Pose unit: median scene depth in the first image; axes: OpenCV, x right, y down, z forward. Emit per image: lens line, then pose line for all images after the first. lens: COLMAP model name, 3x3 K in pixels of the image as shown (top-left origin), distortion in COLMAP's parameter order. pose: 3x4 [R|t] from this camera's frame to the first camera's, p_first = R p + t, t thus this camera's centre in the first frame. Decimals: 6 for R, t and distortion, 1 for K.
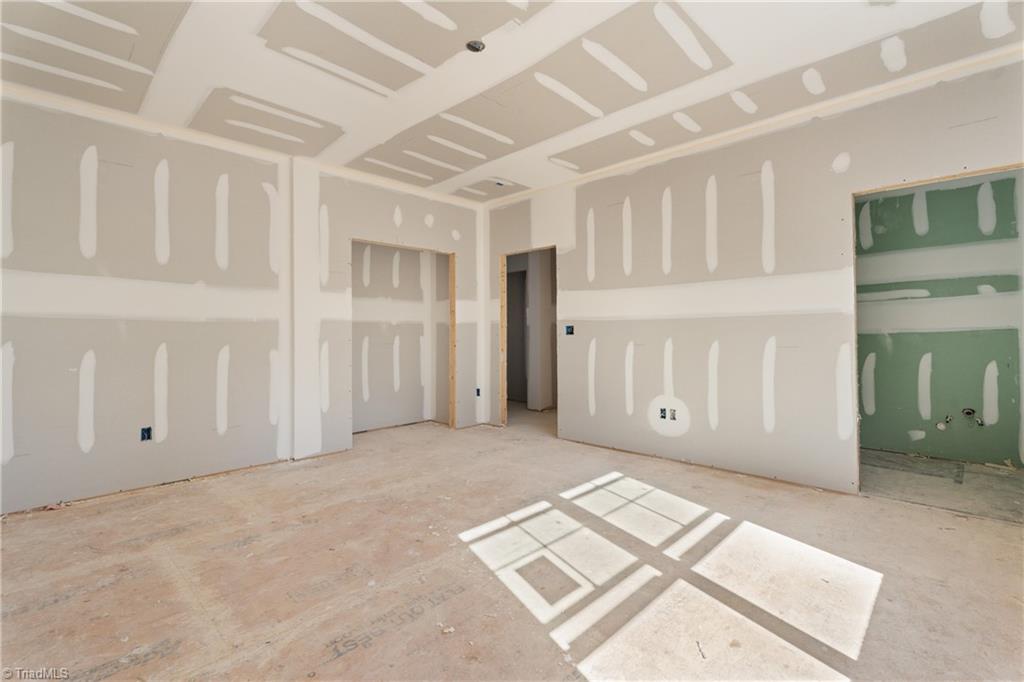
lens RADIAL K [[459.4, 0, 510.4], [0, 459.4, 334.9], [0, 0, 1]] dist [0.000514, -0.000486]
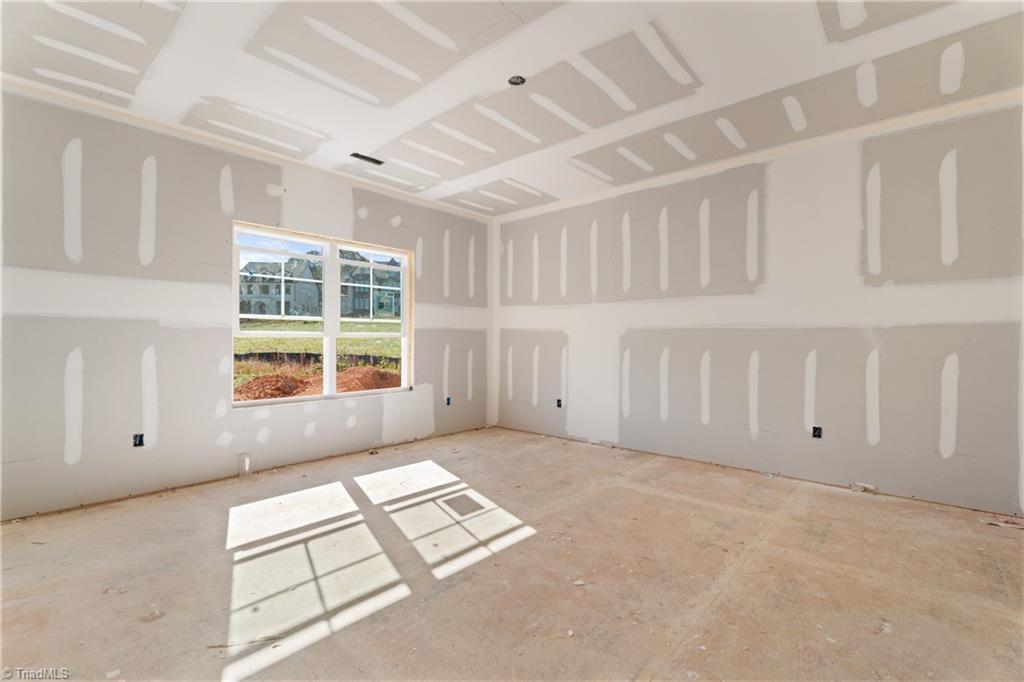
lens RADIAL K [[459.4, 0, 506.0], [0, 459.4, 339.0], [0, 0, 1]] dist [0.000514, -0.000486]
pose [[-0.999353, 0.004013, -0.035743, -0.006850], [0.004153, 0.999984, -0.003823, -0.003278], [0.035727, -0.003969, -0.999354, 1.974008]]
